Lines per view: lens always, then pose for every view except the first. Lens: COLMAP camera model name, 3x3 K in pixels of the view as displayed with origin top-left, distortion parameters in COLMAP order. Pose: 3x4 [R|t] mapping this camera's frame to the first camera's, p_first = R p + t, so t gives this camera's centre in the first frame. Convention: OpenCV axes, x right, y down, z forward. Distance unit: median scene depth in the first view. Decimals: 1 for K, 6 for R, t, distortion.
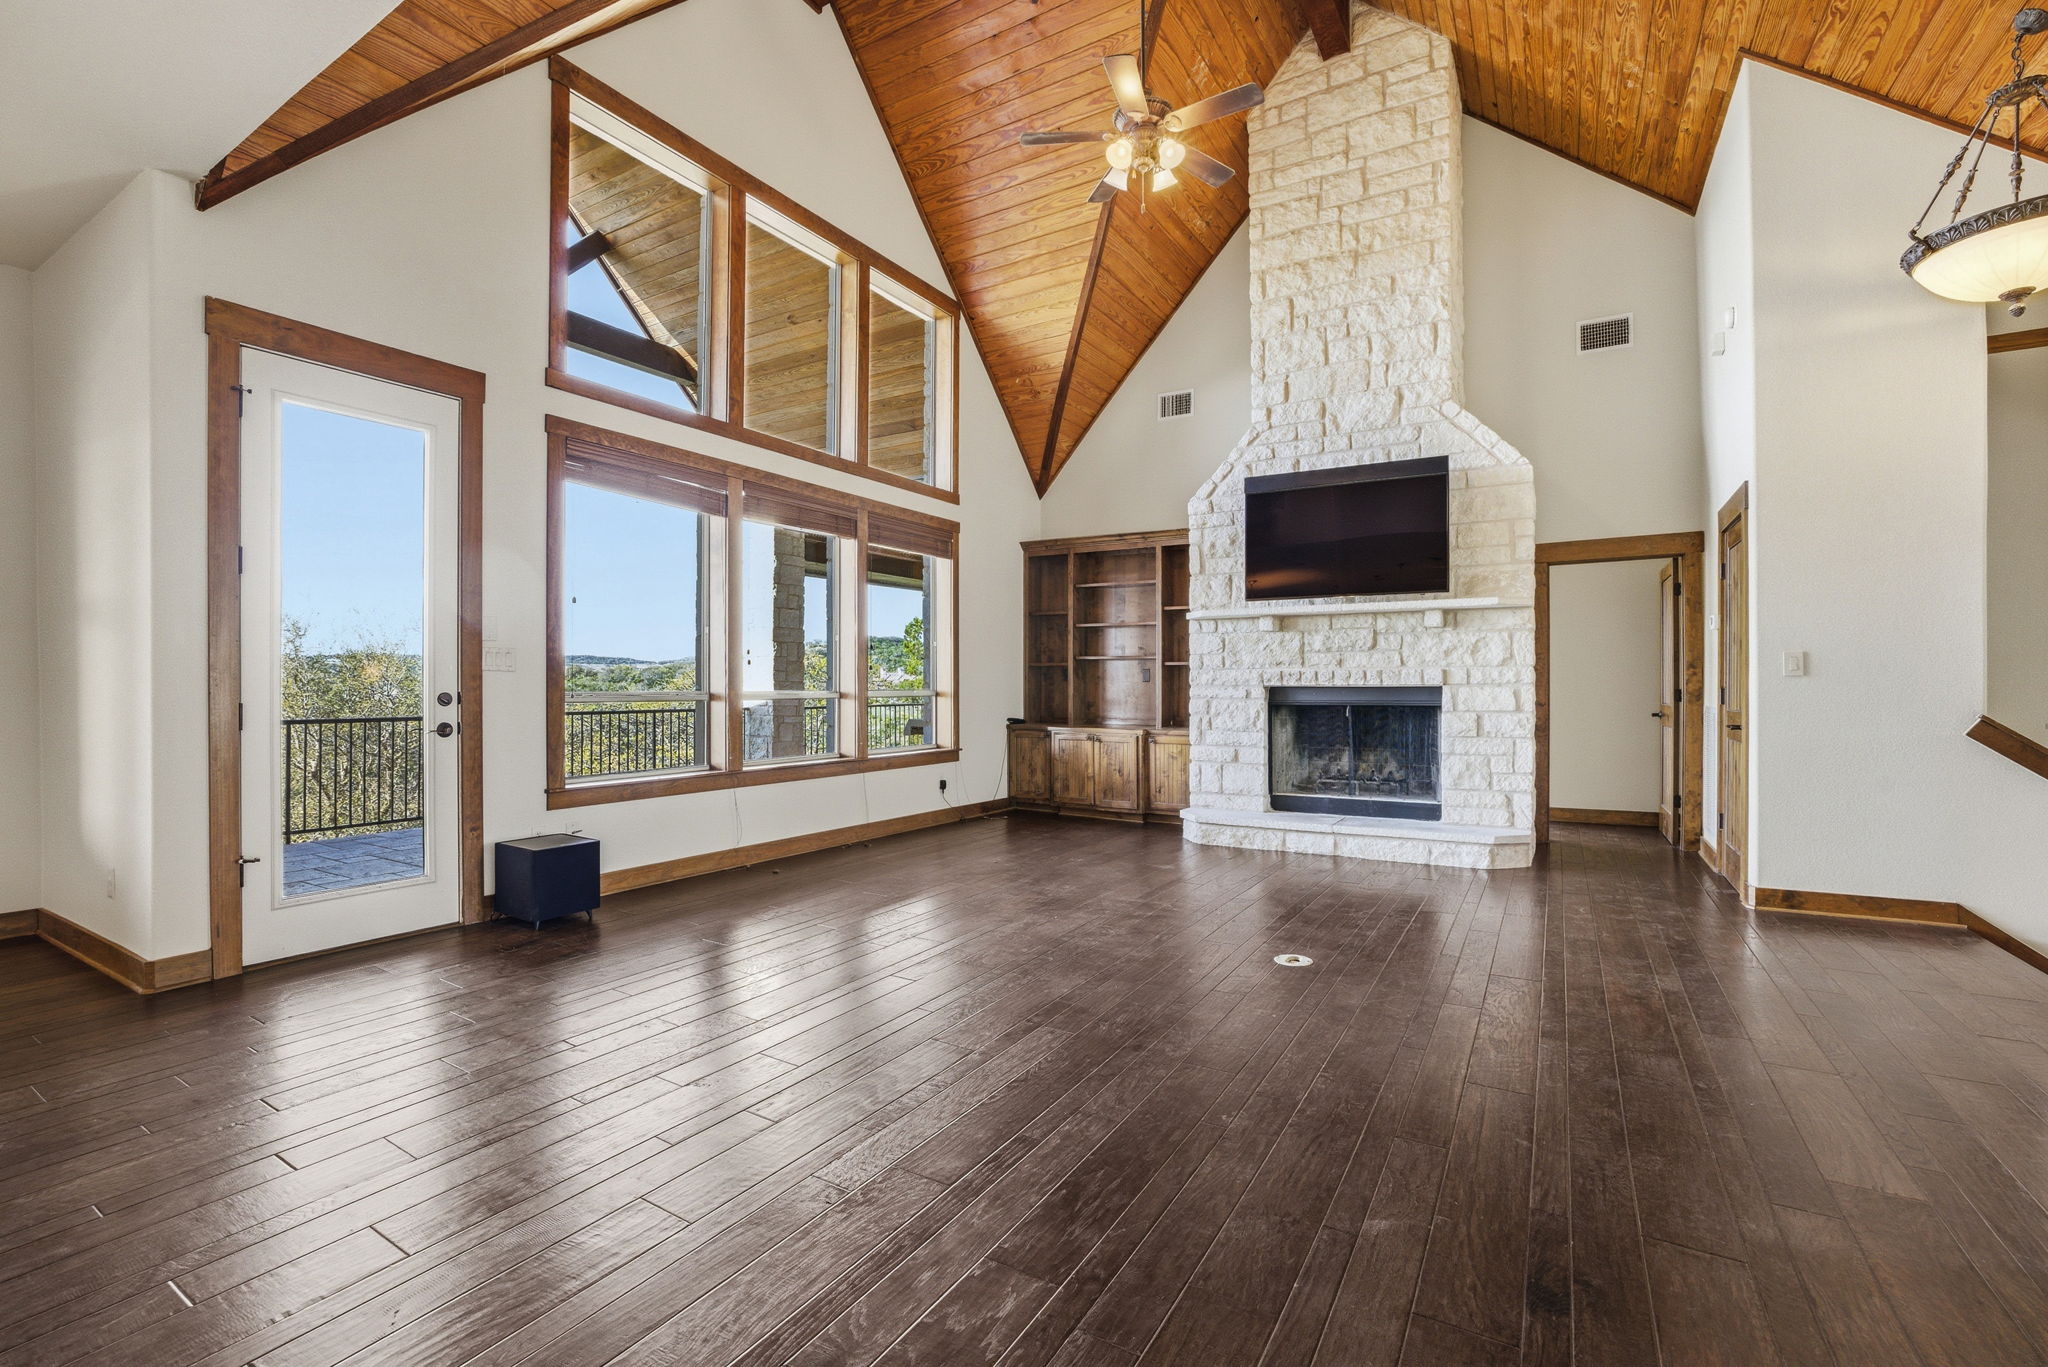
lens RADIAL K [[919.8, 0, 1003.0], [0, 919.8, 687.6], [0, 0, 1]] dist [-0.045029, 0.012910]
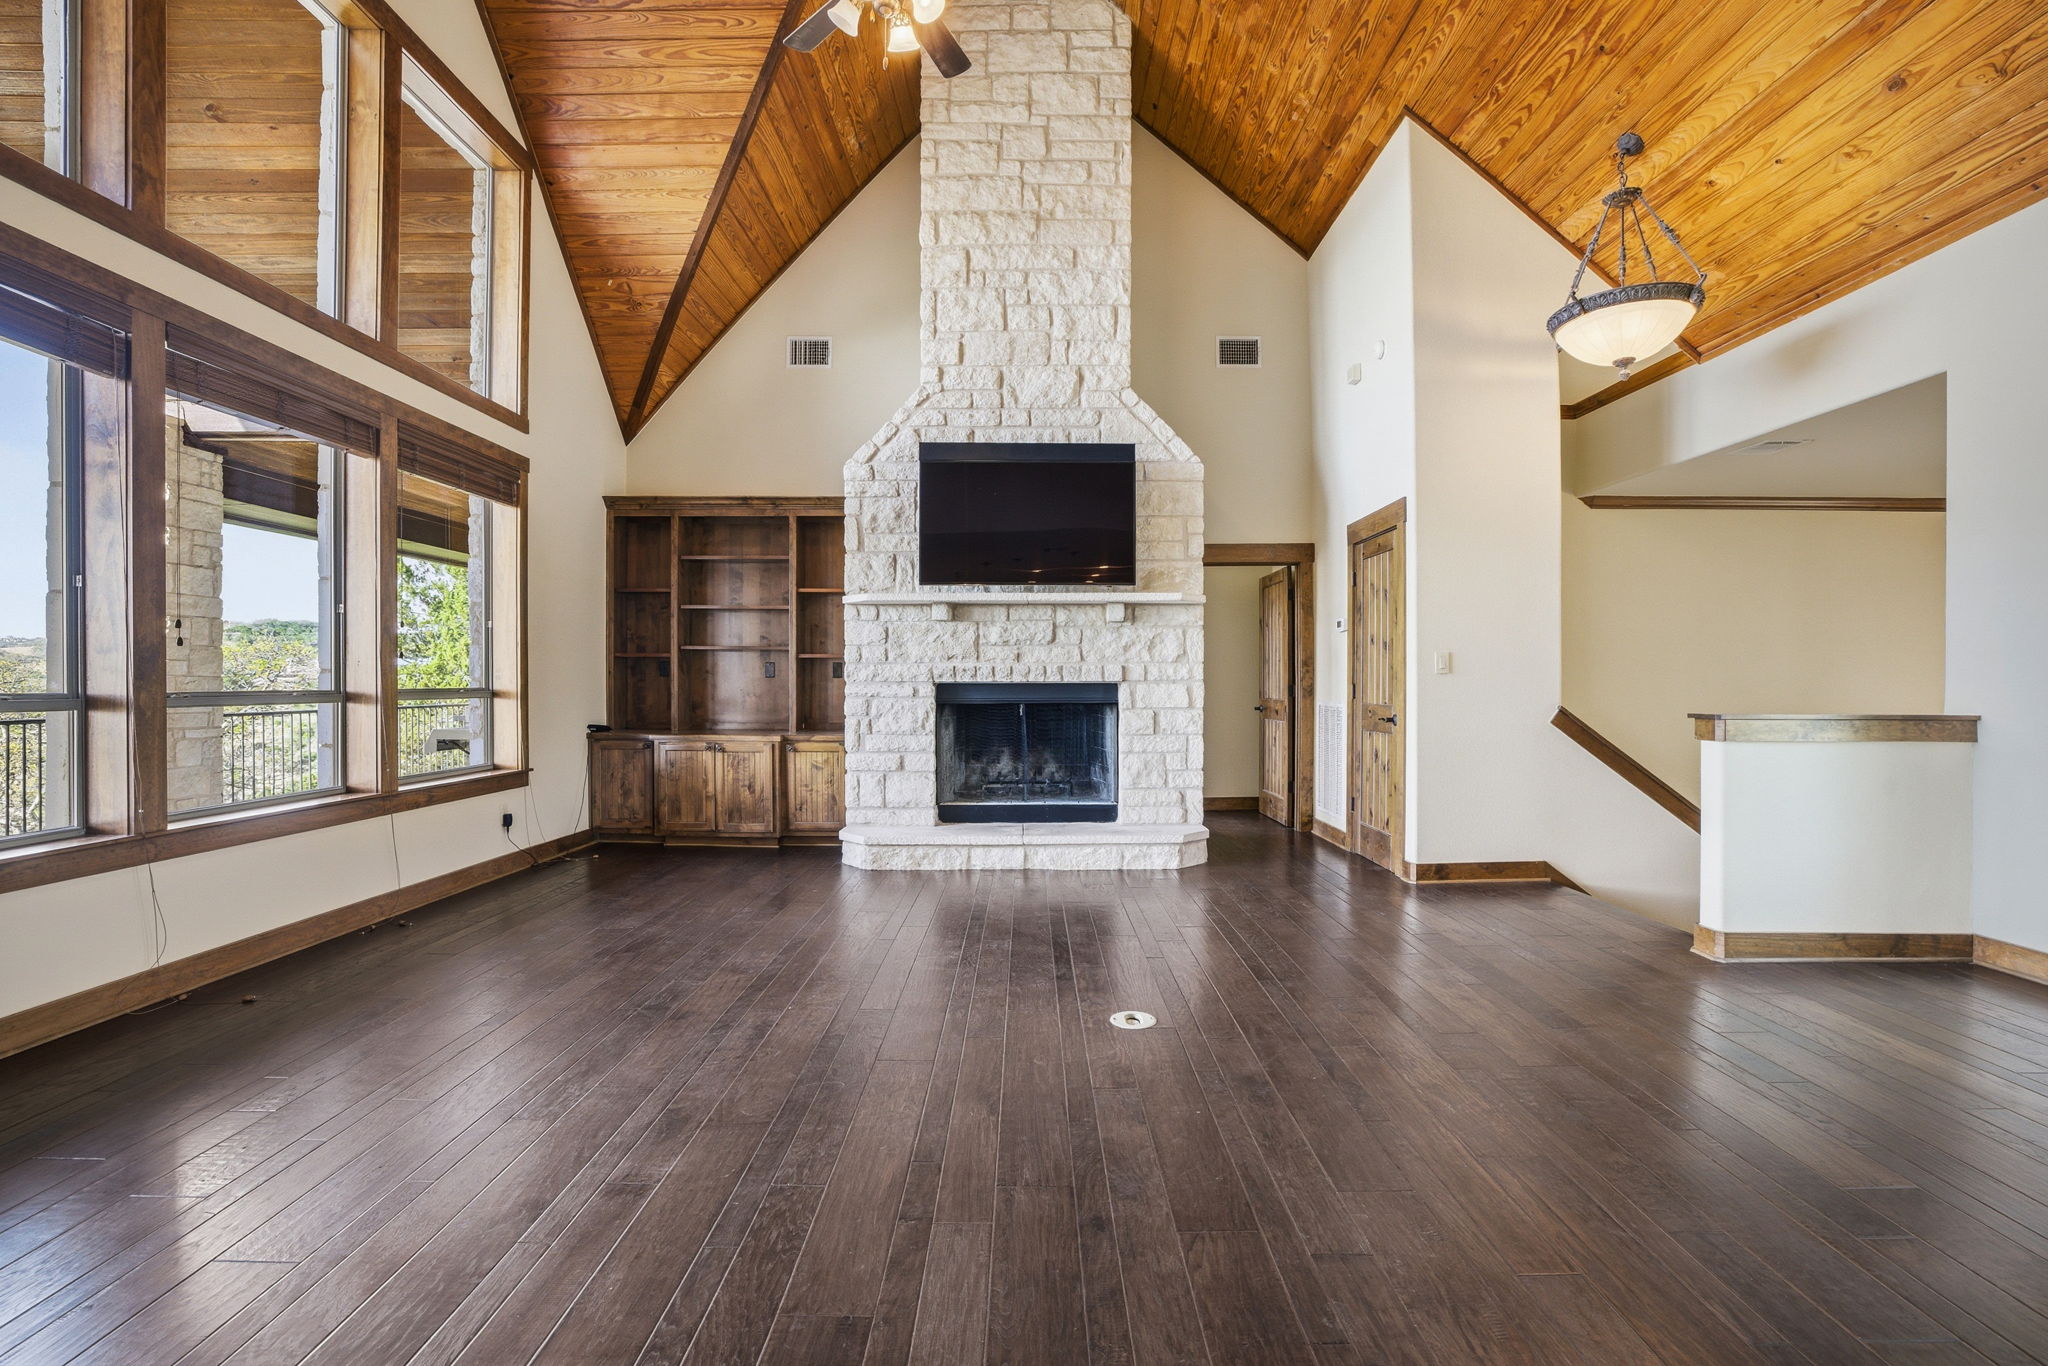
lens RADIAL K [[919.8, 0, 1042.0], [0, 919.8, 688.1], [0, 0, 1]] dist [-0.045029, 0.012910]
pose [[0.841081, -0.003518, 0.540898, -0.113220], [0.001149, 0.999988, 0.004716, -0.000550], [-0.540908, -0.003345, 0.841075, 0.214530]]
